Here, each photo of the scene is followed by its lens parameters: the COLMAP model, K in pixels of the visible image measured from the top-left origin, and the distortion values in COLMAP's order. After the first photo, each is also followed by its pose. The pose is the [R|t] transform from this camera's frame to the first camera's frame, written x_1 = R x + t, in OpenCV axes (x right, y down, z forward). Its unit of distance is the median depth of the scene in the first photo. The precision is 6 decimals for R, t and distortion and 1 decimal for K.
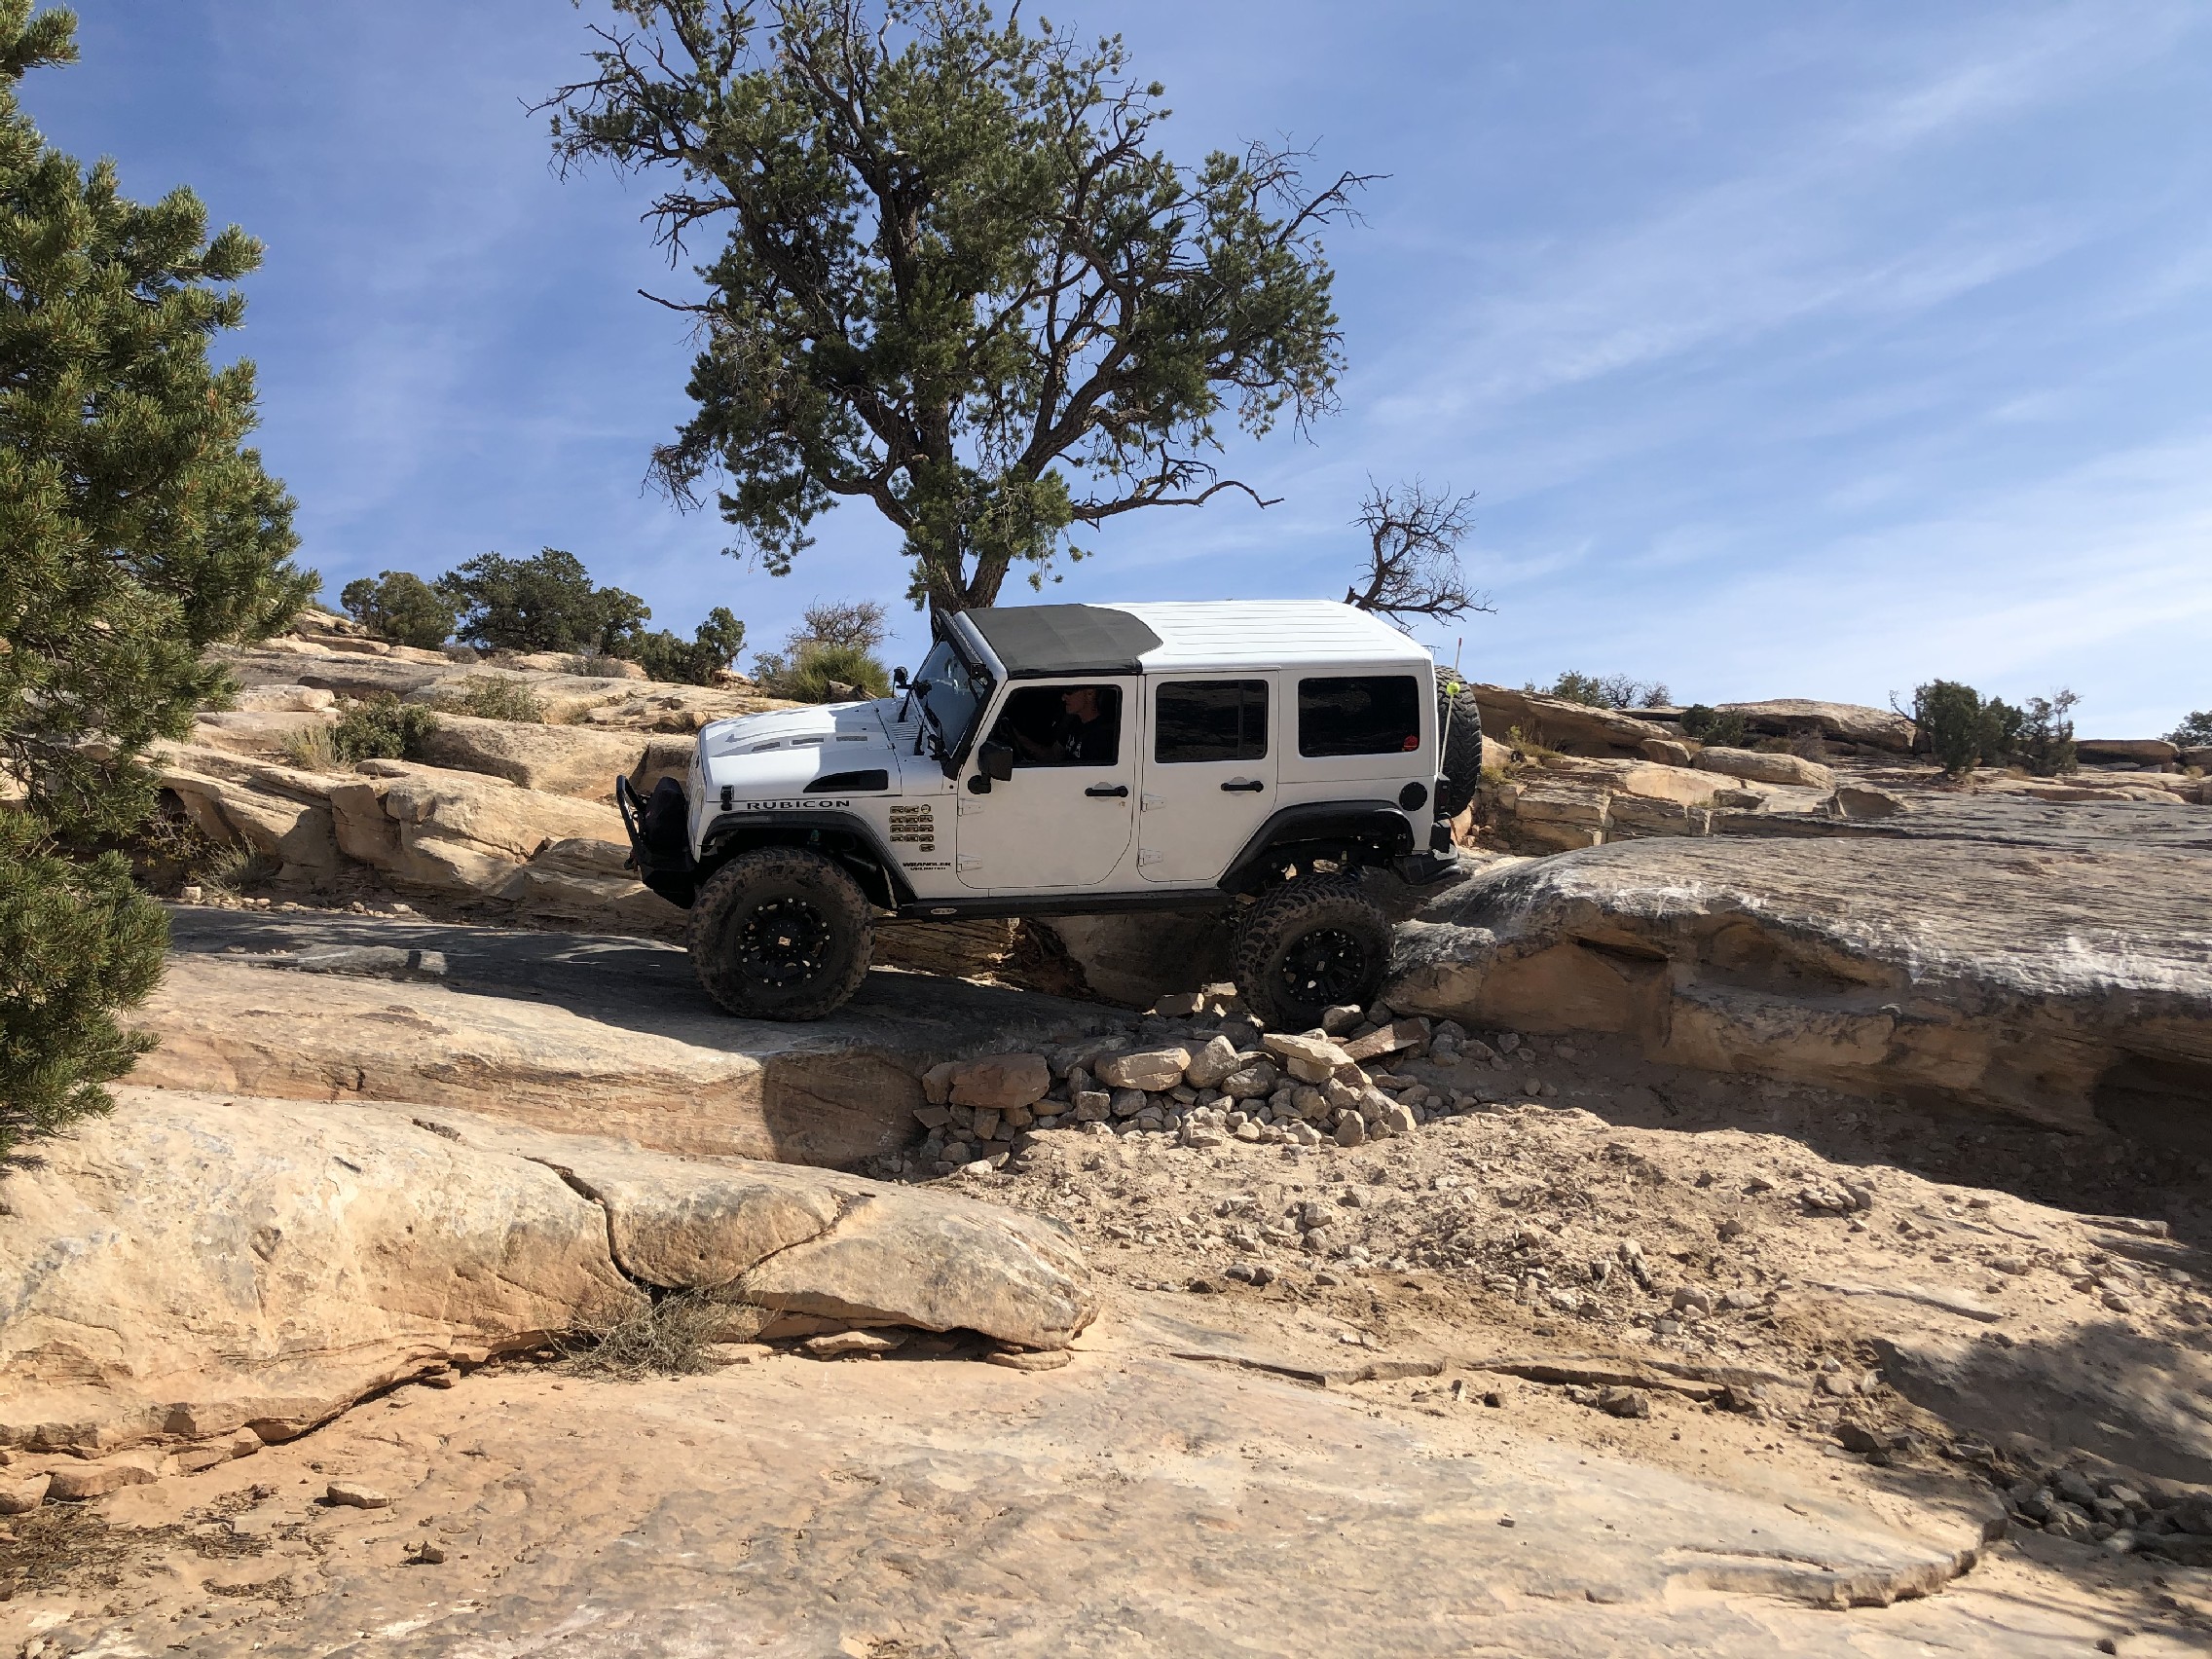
lens RADIAL K [[1782.2, 0, 1106.0], [0, 1782.2, 829.5], [0, 0, 1]] dist [0.001859, 0.000307]
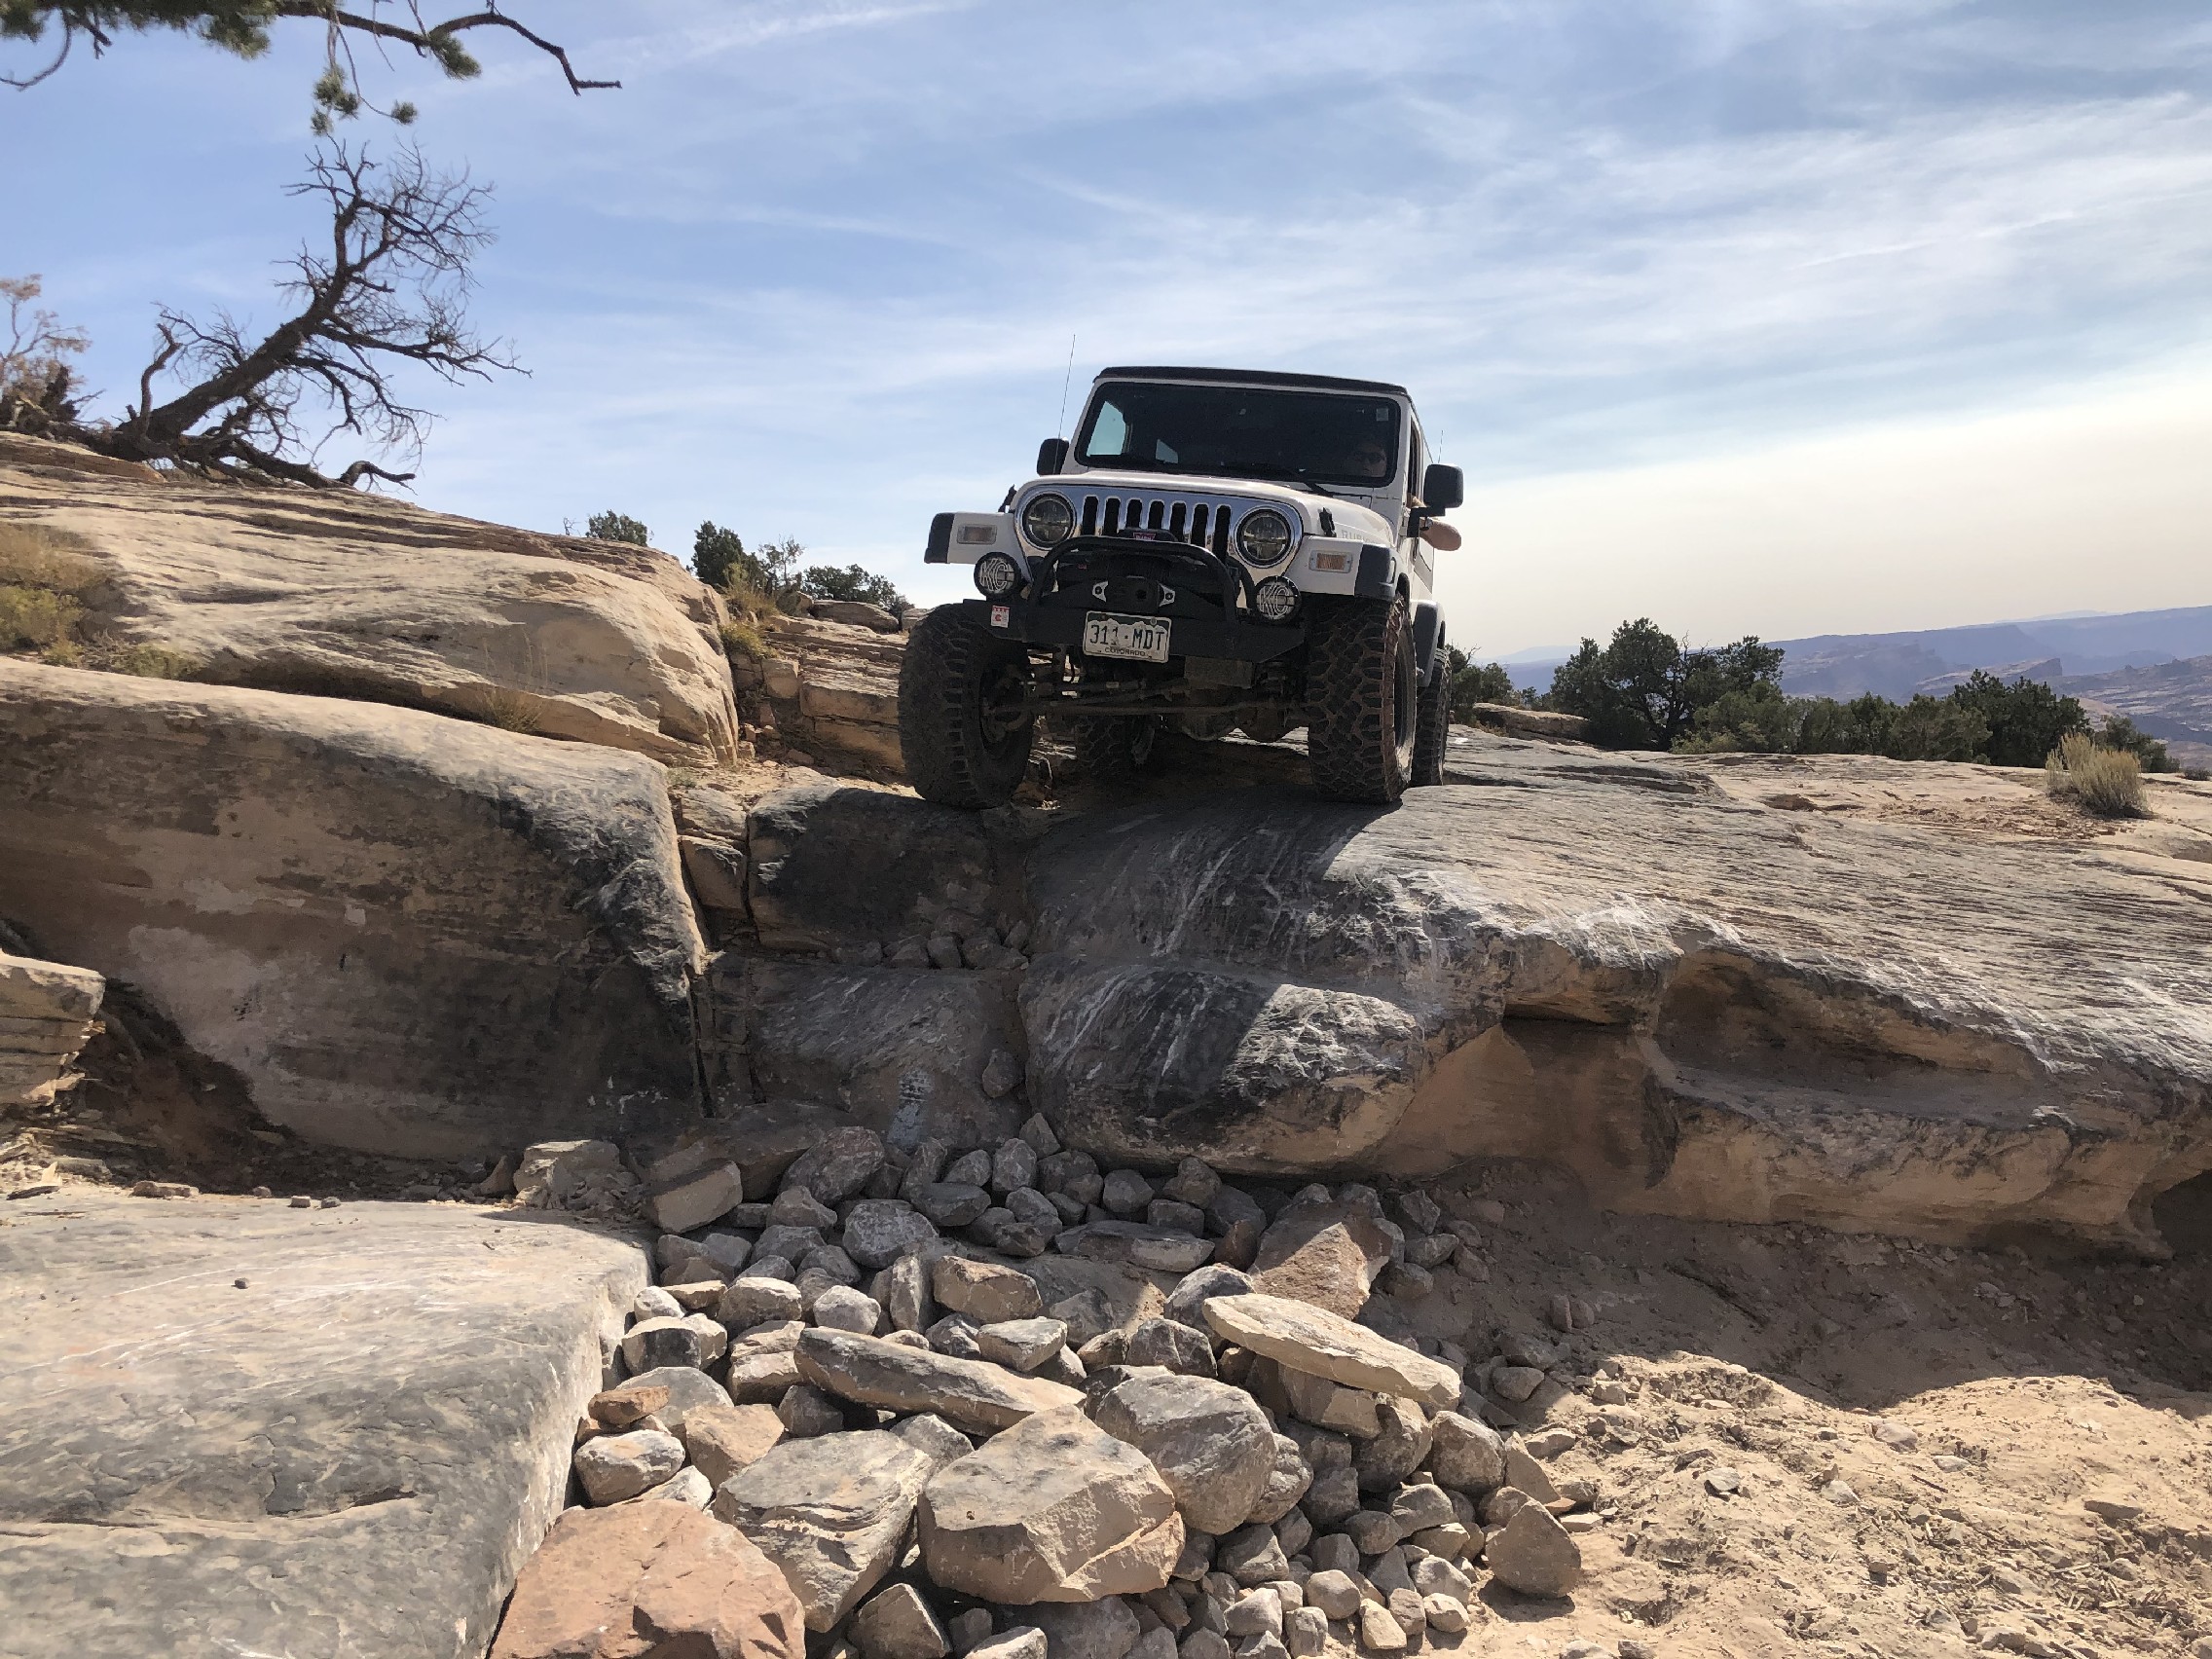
lens RADIAL K [[1782.2, 0, 1106.0], [0, 1782.2, 829.5], [0, 0, 1]] dist [0.001859, 0.000307]
pose [[0.697437, -0.027980, 0.716100, -0.173594], [-0.045880, 0.995444, 0.083579, -0.027379], [-0.715176, -0.091146, 0.692976, 0.562179]]
